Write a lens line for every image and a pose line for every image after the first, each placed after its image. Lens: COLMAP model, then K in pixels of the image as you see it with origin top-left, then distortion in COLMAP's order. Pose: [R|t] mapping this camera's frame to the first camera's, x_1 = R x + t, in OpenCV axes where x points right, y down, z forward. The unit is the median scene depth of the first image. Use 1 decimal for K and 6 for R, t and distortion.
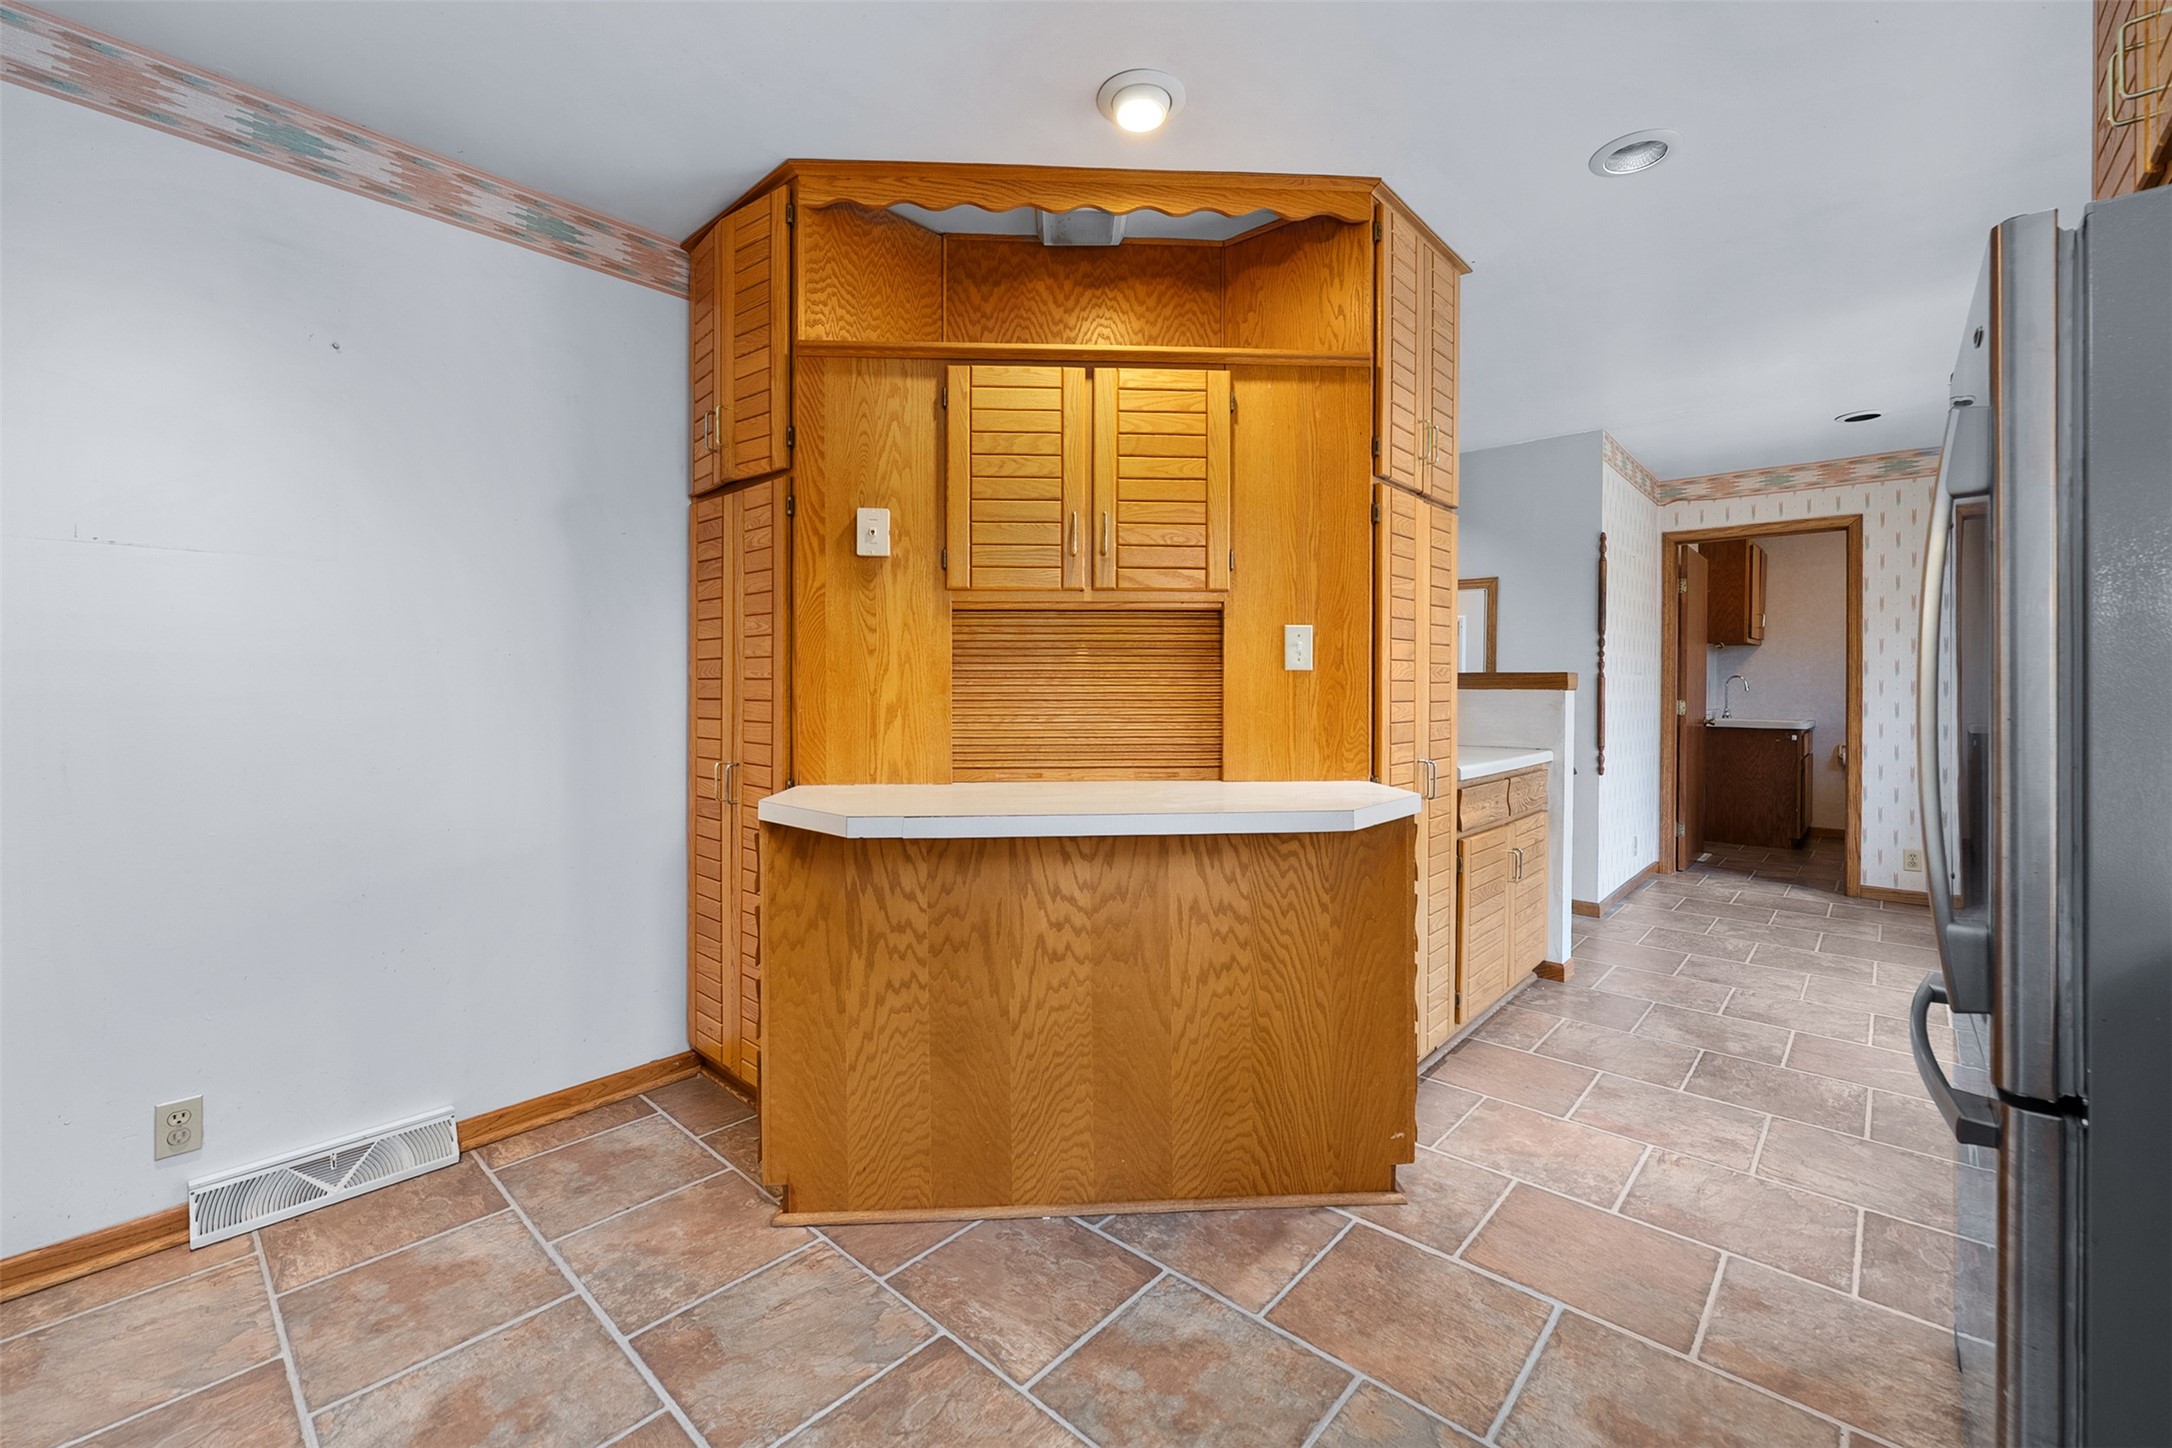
lens RADIAL K [[874.1, 0, 1098.5], [0, 874.1, 693.1], [0, 0, 1]] dist [-0.003101, 0.000385]
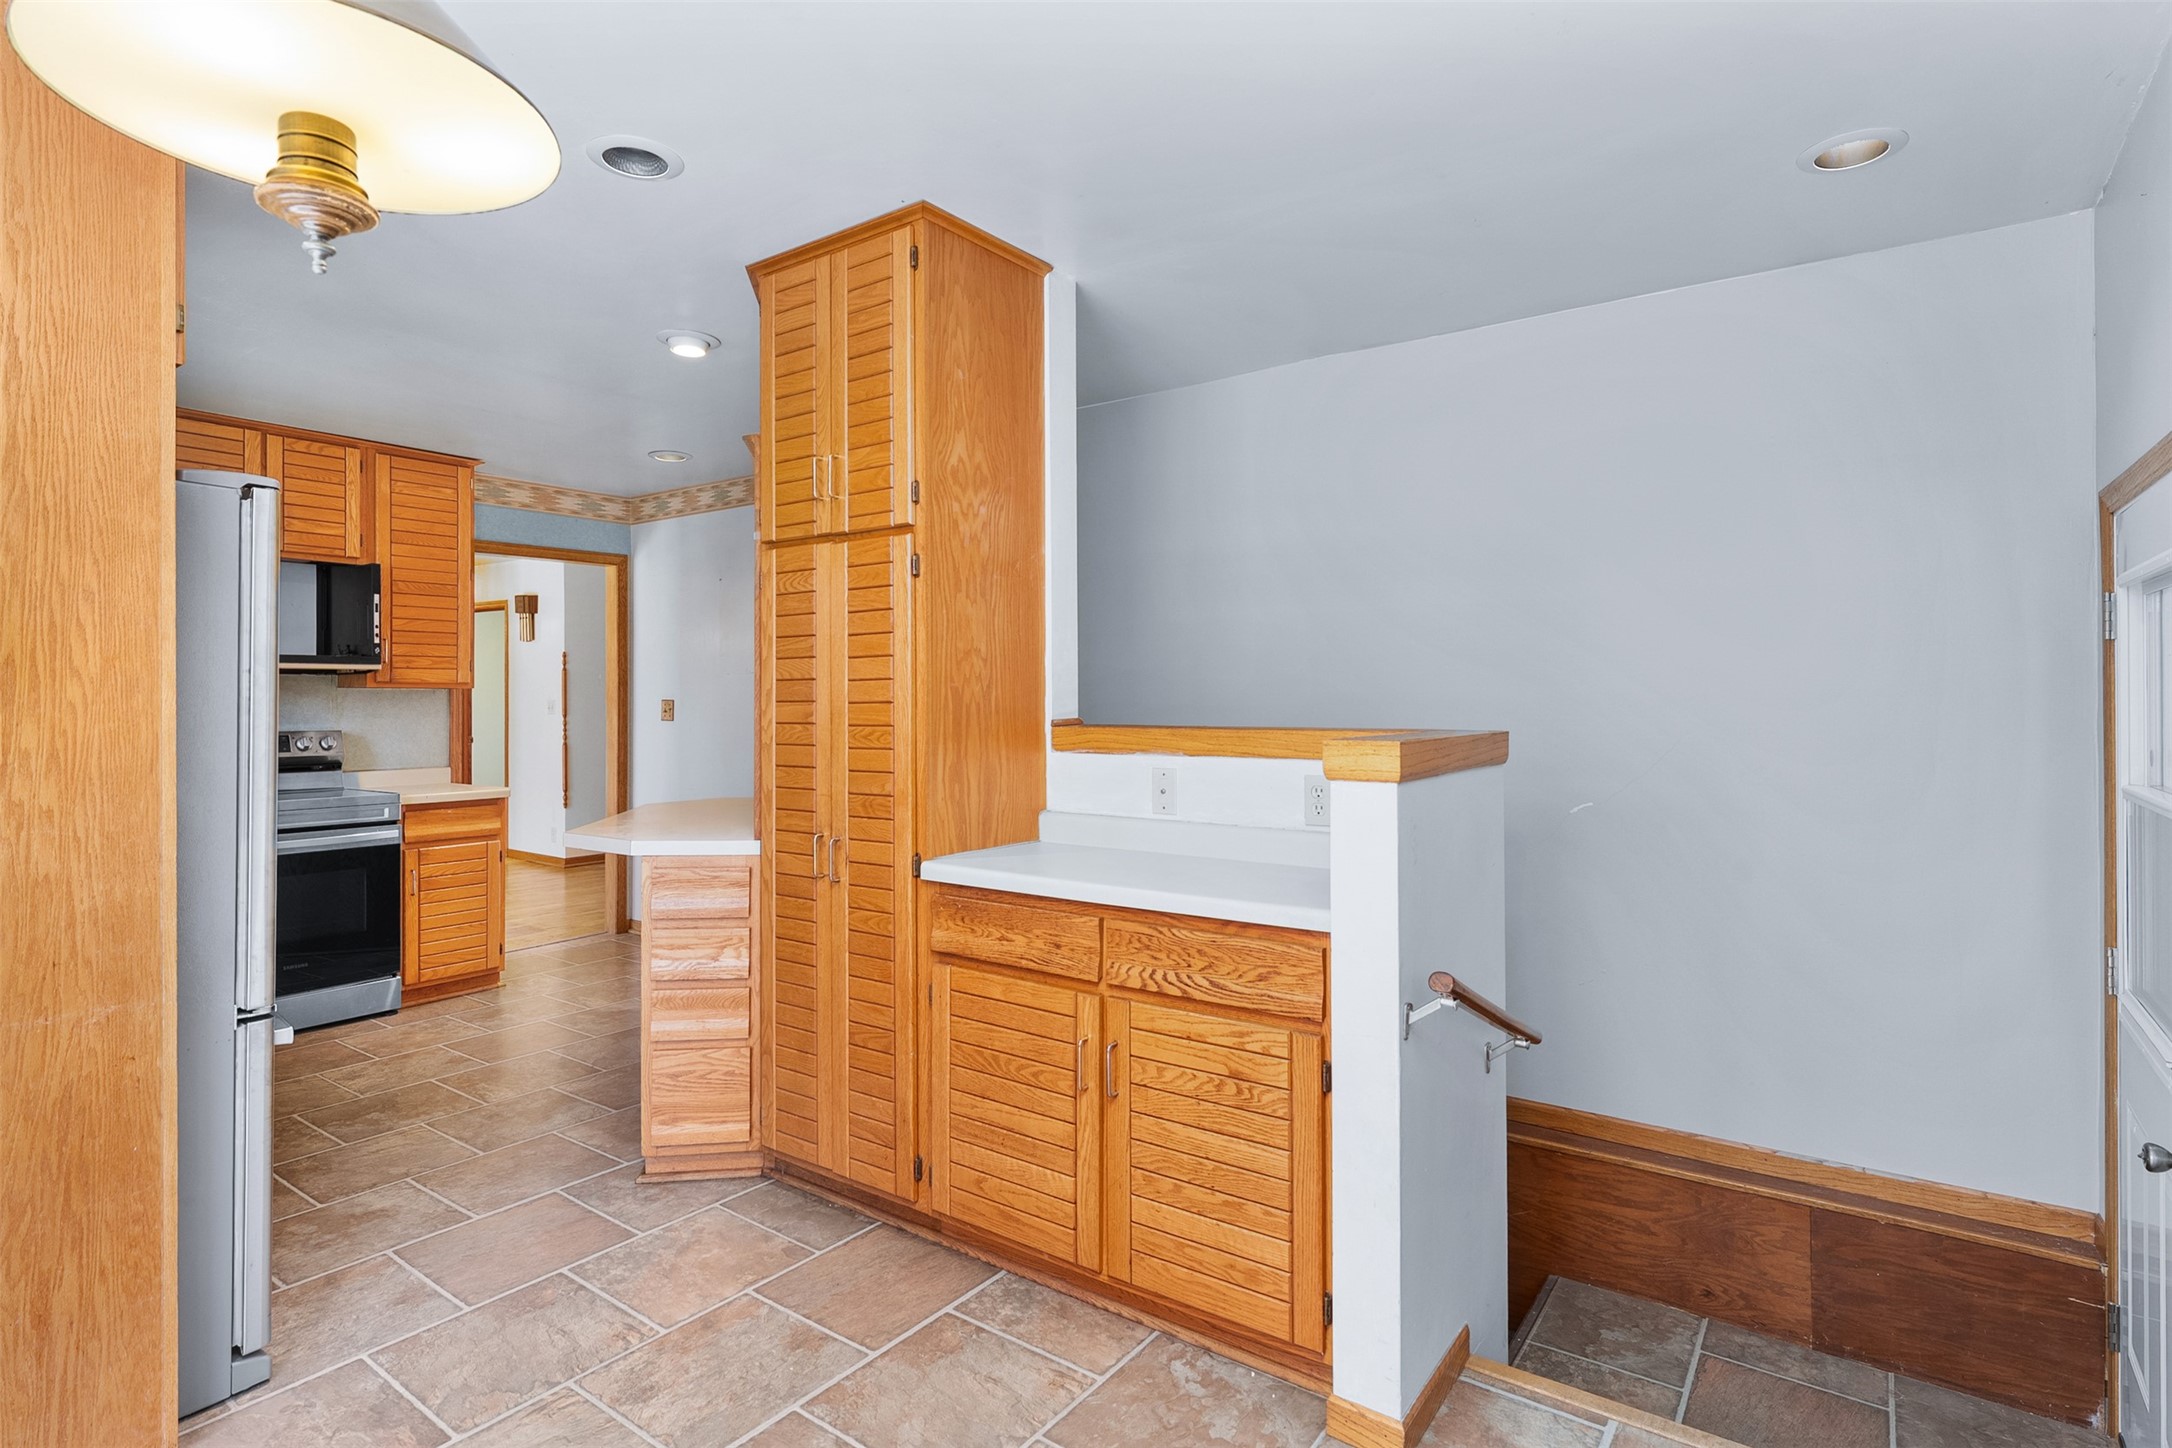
lens RADIAL K [[1094.7, 0, 1083.9], [0, 1094.7, 693.0], [0, 0, 1]] dist [-0.000552, 0.000378]
pose [[0.108209, -0.012482, -0.994050, 1.918018], [-0.003957, 0.999908, -0.012986, -0.068341], [0.994120, 0.005338, 0.108150, 1.446465]]
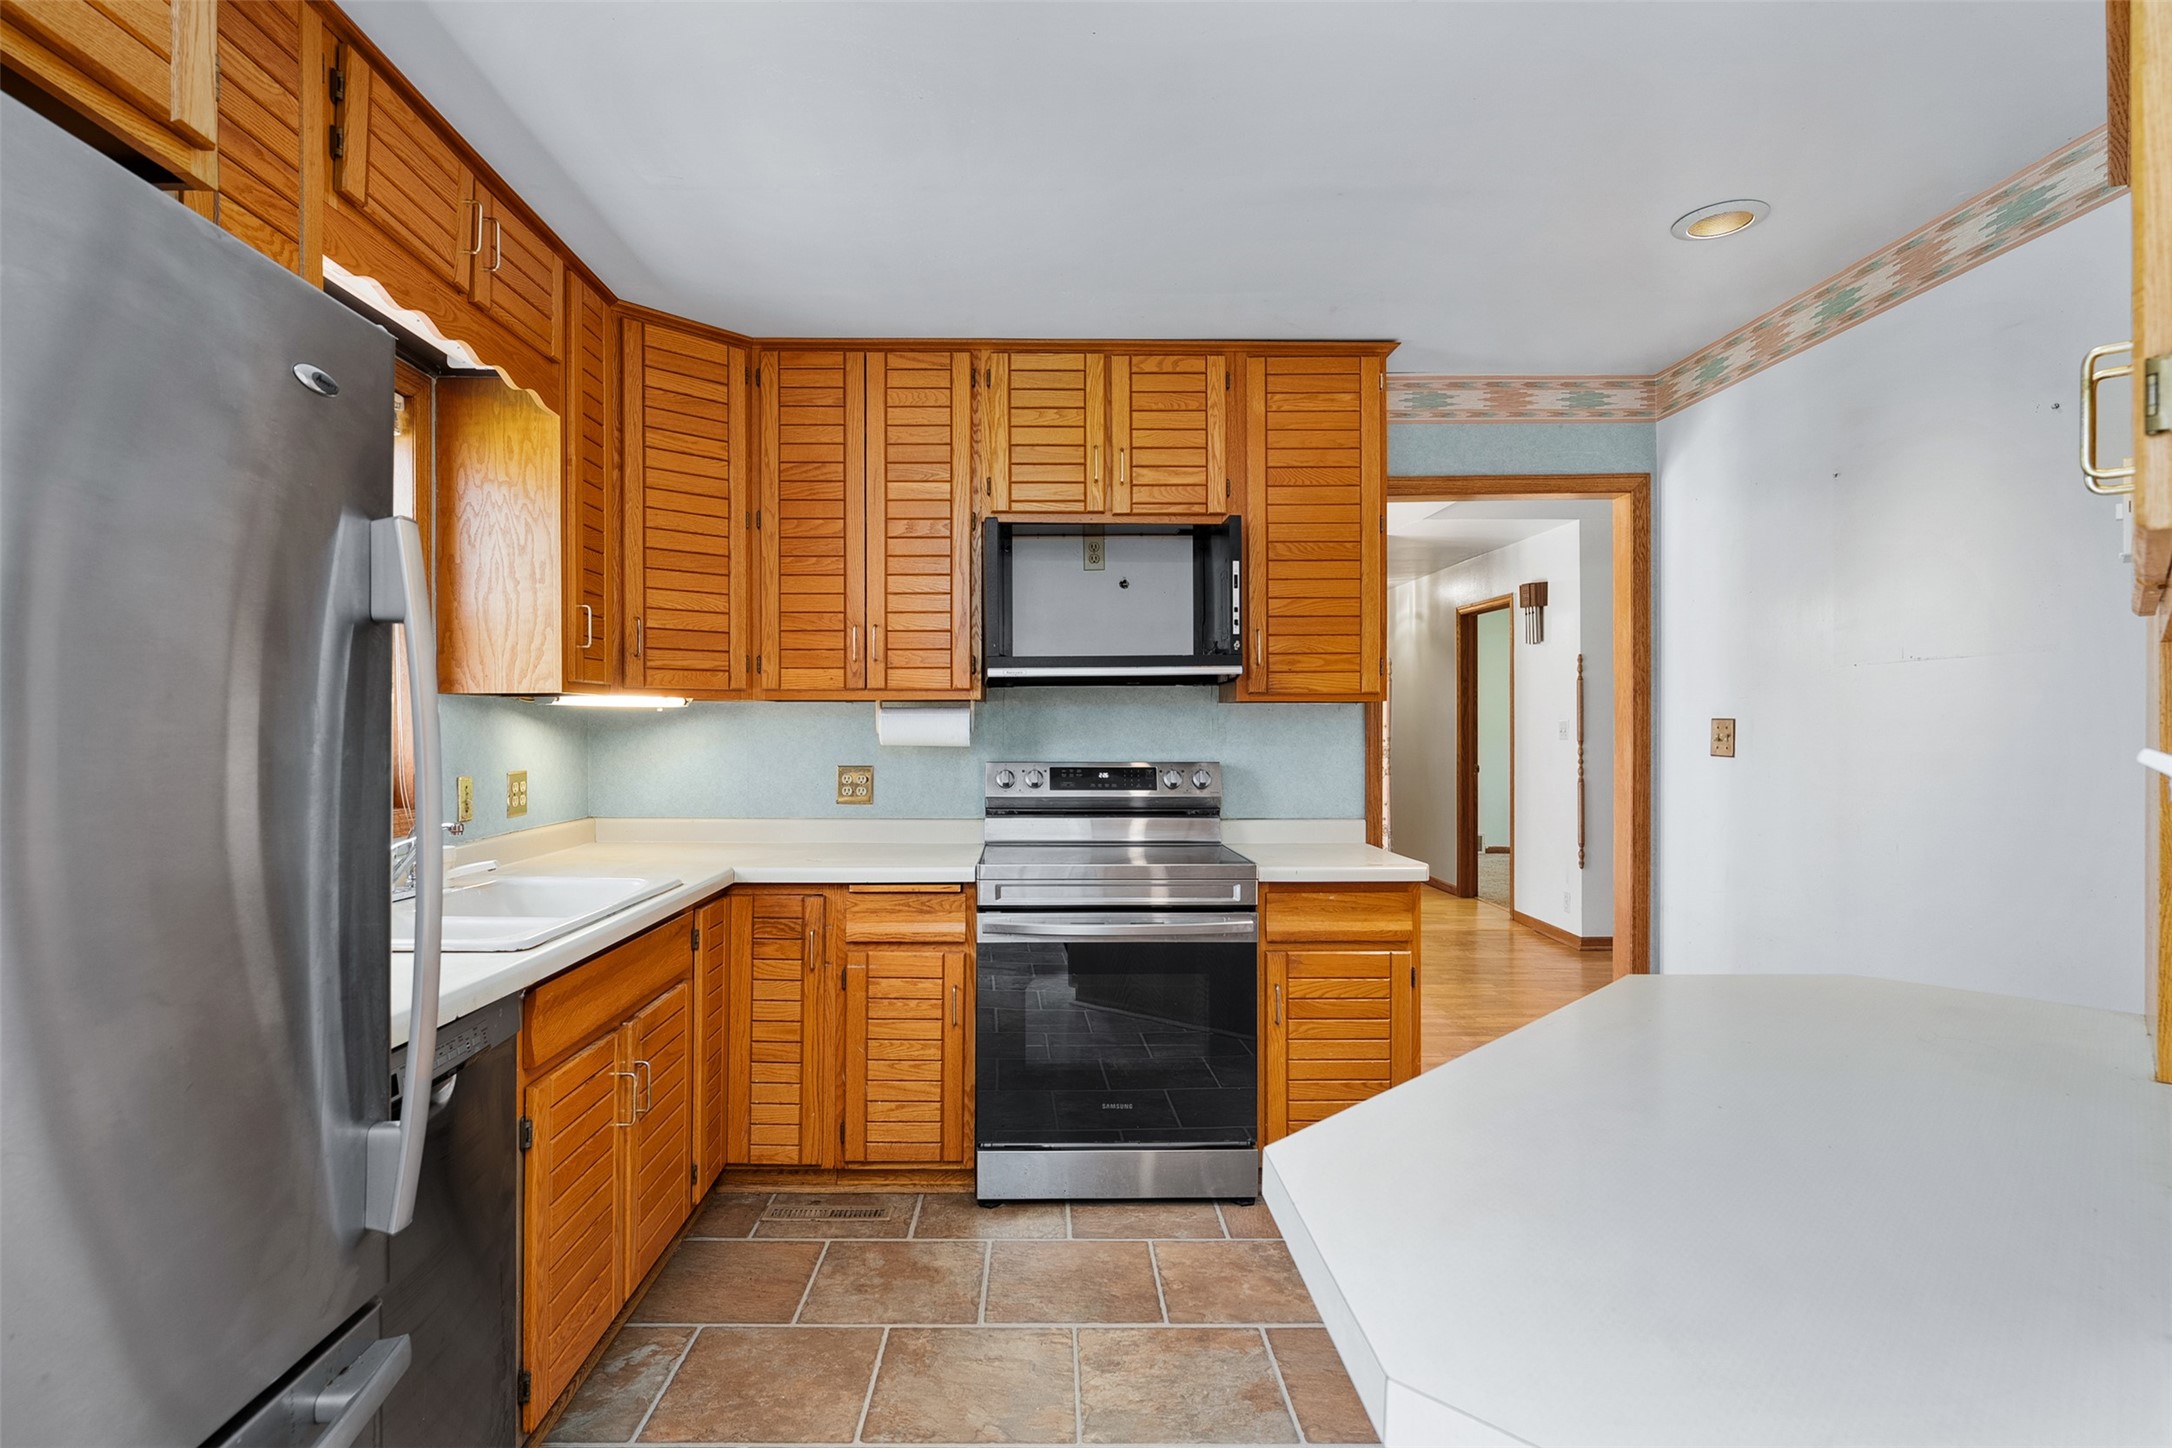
lens RADIAL K [[1094.7, 0, 1043.0], [0, 1094.7, 727.9], [0, 0, 1]] dist [-0.000552, 0.000378]
pose [[-0.738897, -0.001583, -0.673816, 0.654169], [-0.005882, 0.999974, 0.004101, -0.070489], [0.673792, 0.006994, -0.738888, 1.158769]]
